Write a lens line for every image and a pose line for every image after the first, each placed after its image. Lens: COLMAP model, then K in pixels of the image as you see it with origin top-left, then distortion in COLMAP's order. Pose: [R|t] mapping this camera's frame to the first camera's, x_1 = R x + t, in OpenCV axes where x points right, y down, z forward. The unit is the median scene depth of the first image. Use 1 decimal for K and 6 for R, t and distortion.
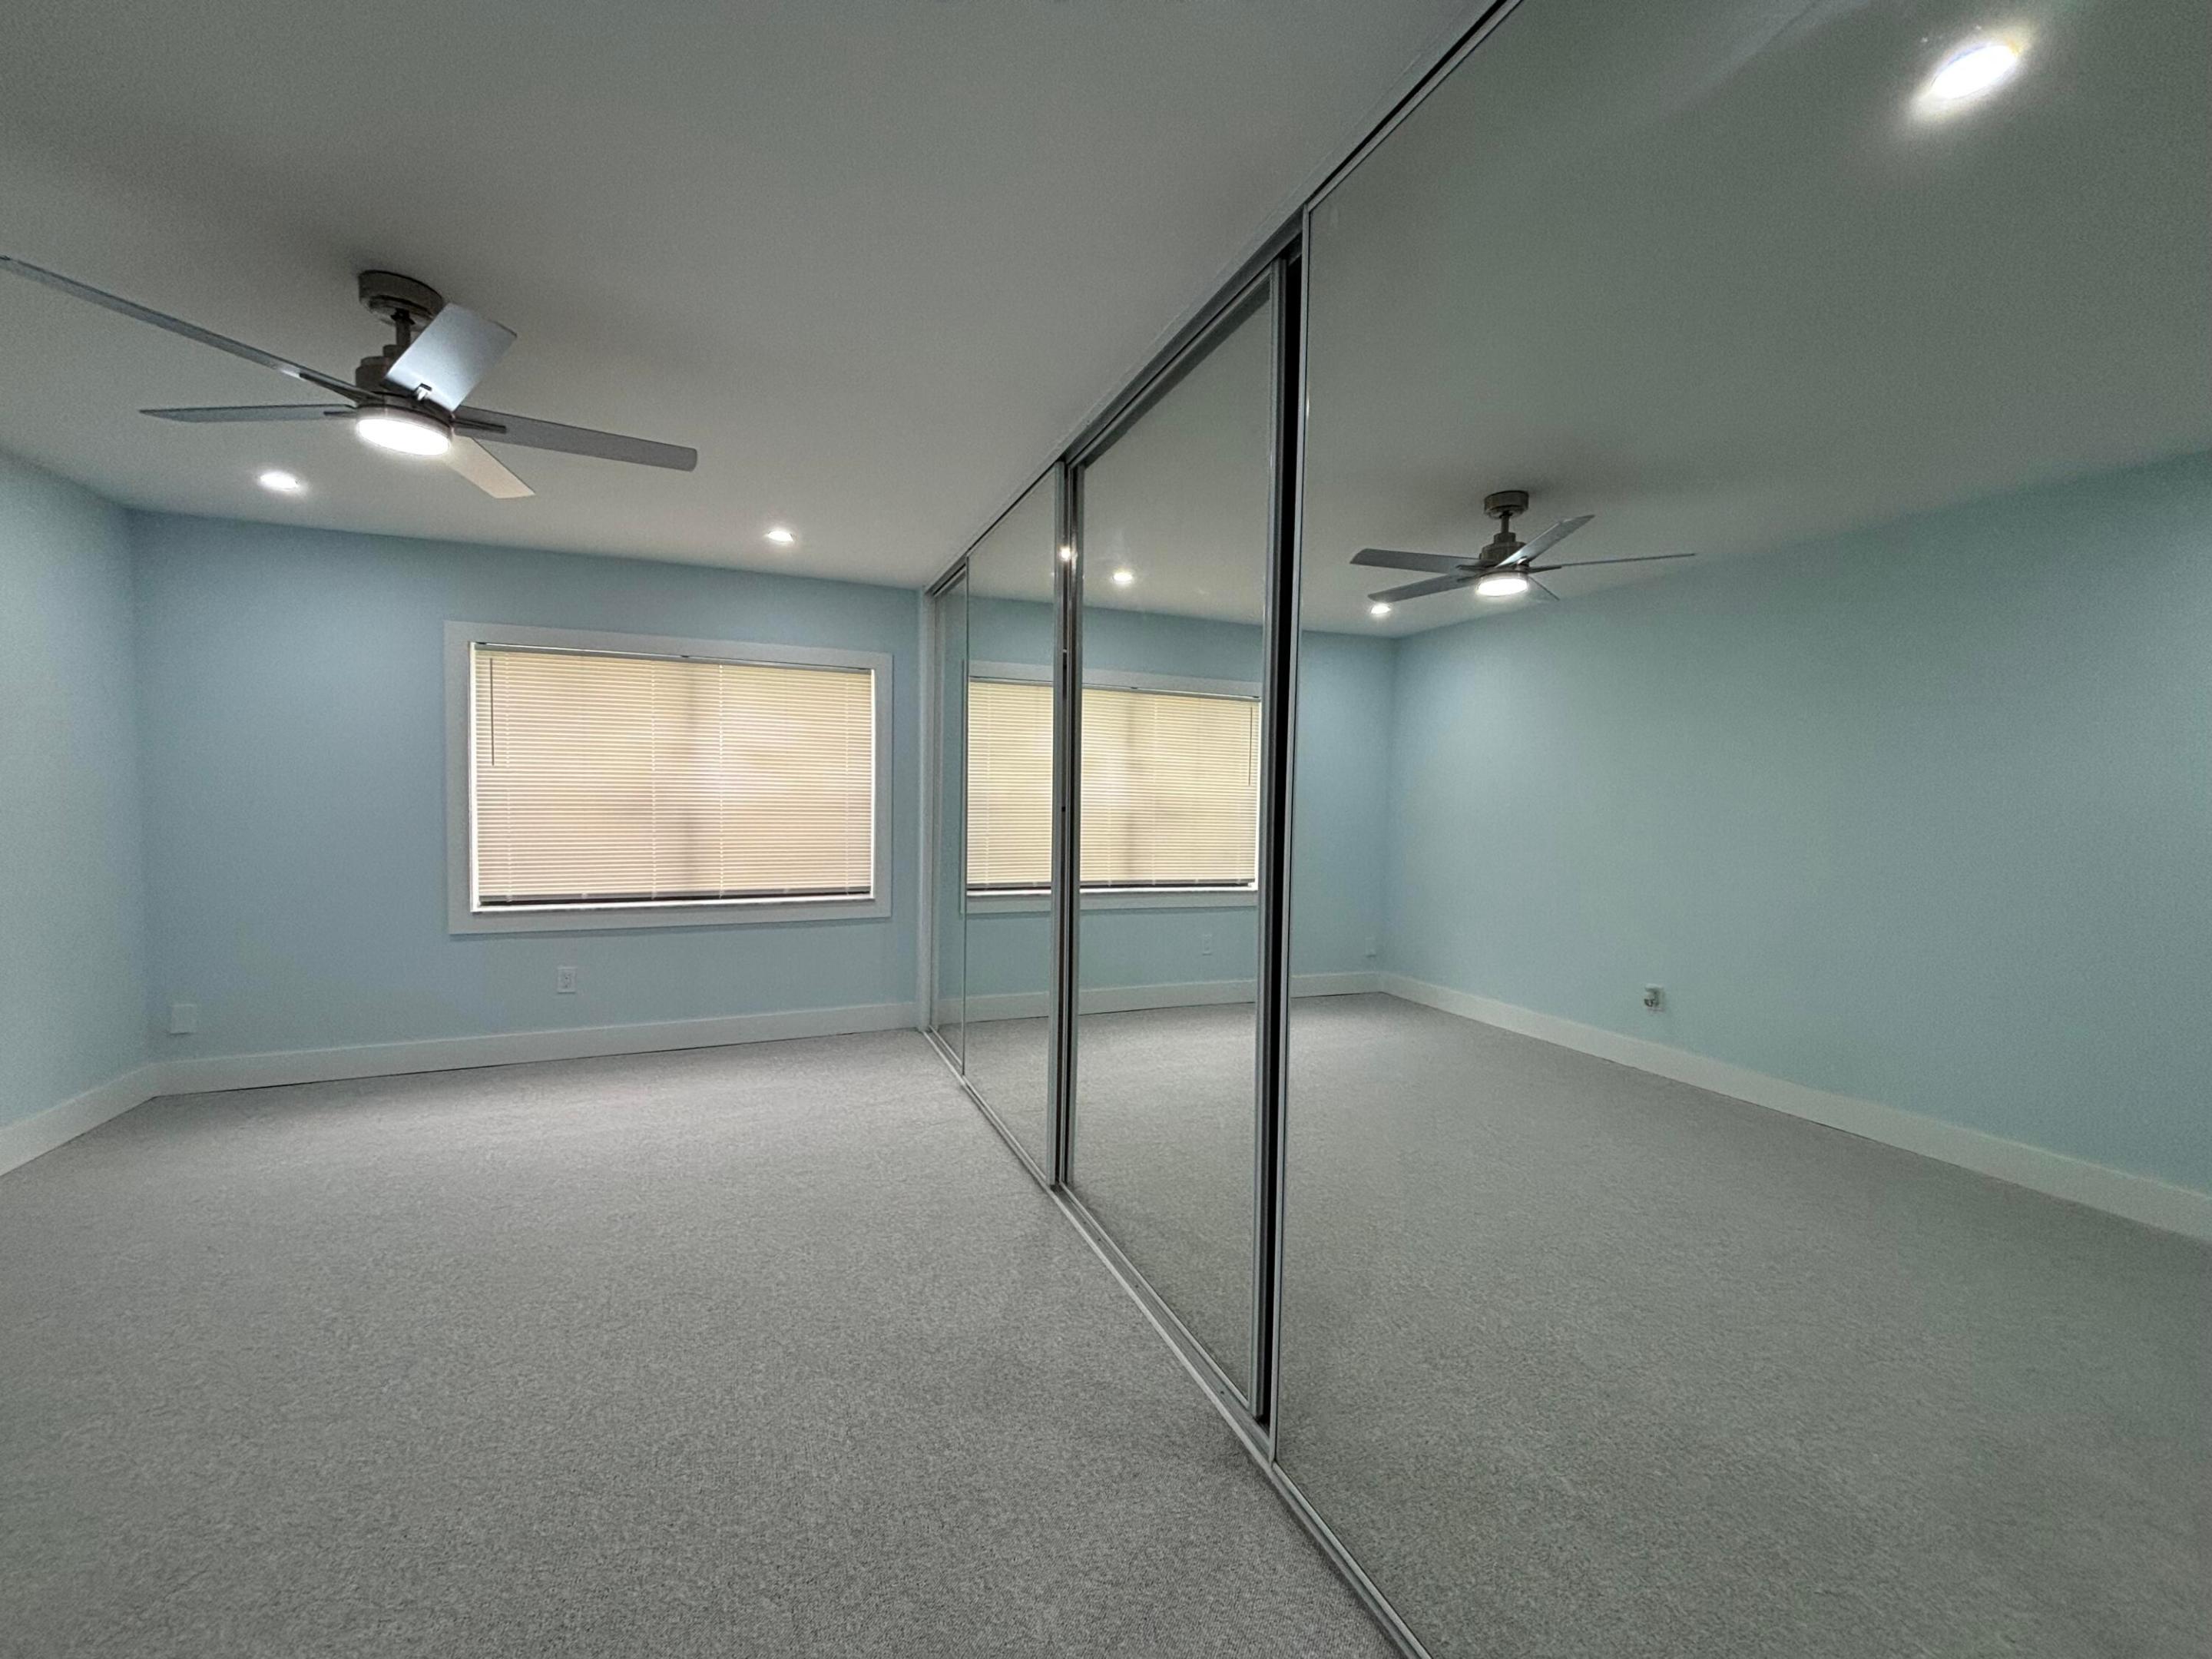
lens RADIAL K [[886.2, 0, 1101.6], [0, 886.2, 829.3], [0, 0, 1]] dist [-0.000760, -0.000394]
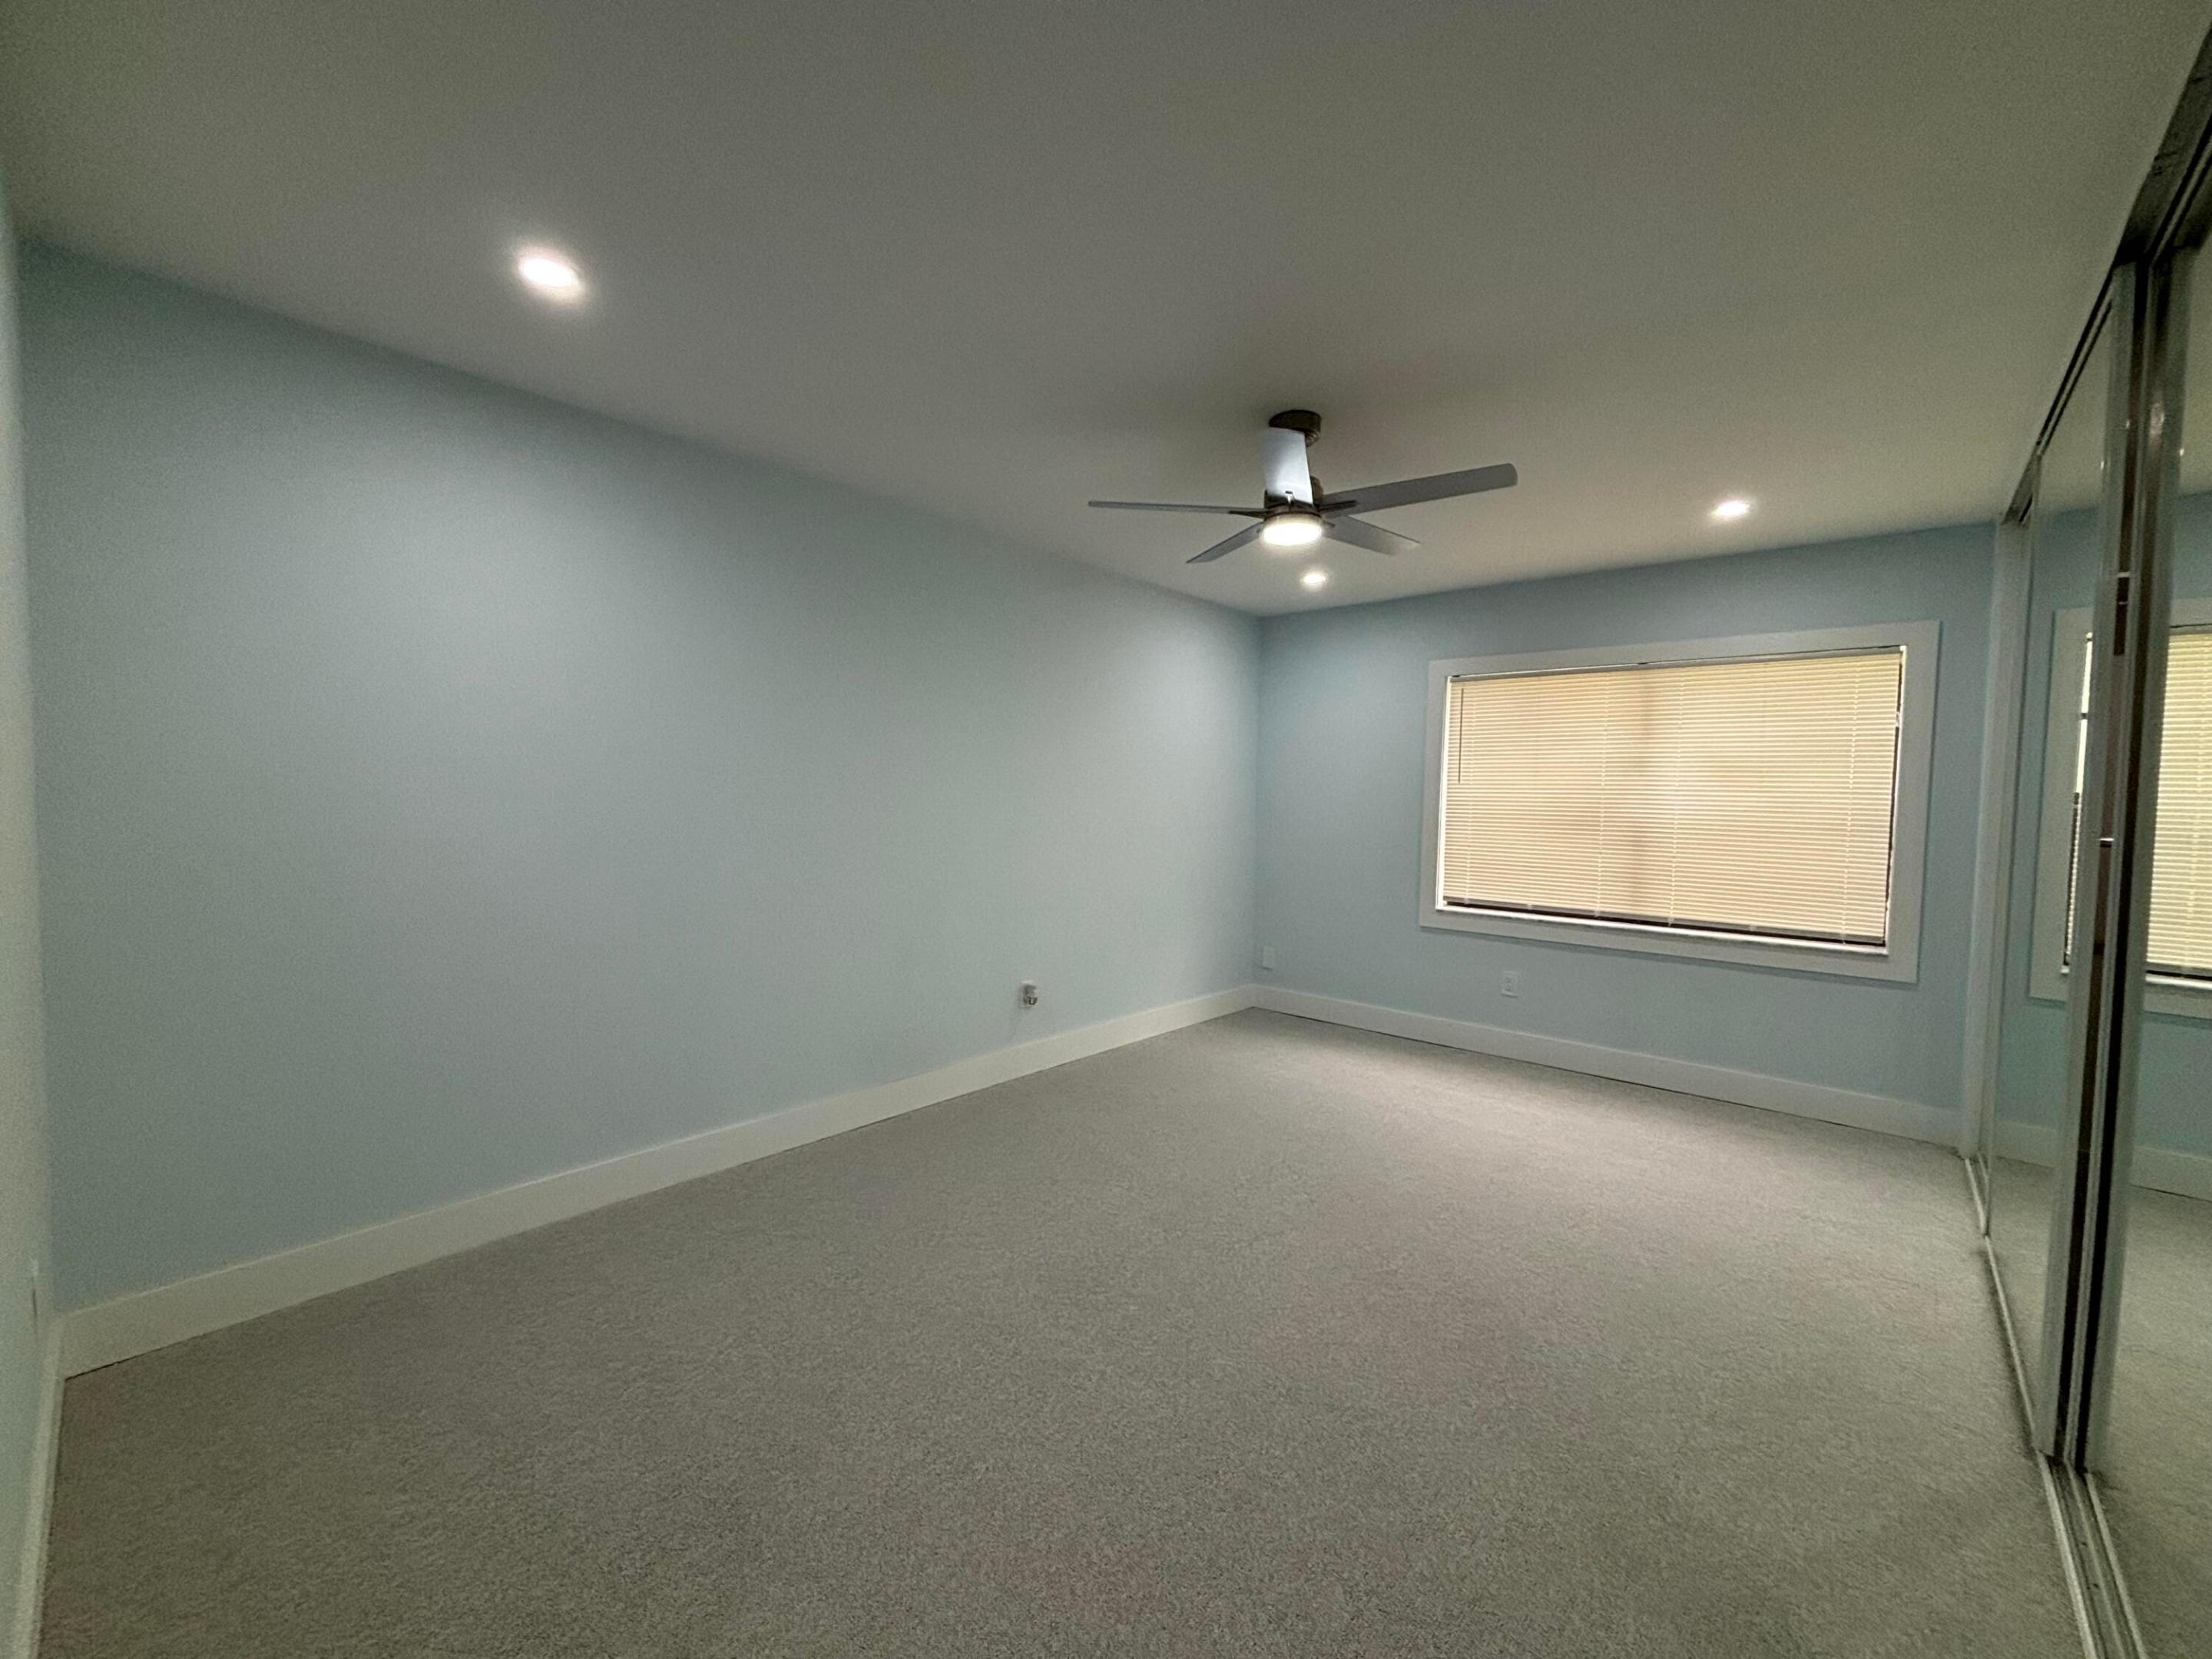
lens RADIAL K [[886.2, 0, 1101.6], [0, 886.2, 829.3], [0, 0, 1]] dist [-0.000760, -0.000394]
pose [[0.438113, 0.032439, -0.898334, 0.136748], [-0.049775, 0.998691, 0.011788, -0.003043], [0.897541, 0.039550, 0.439154, 0.091862]]
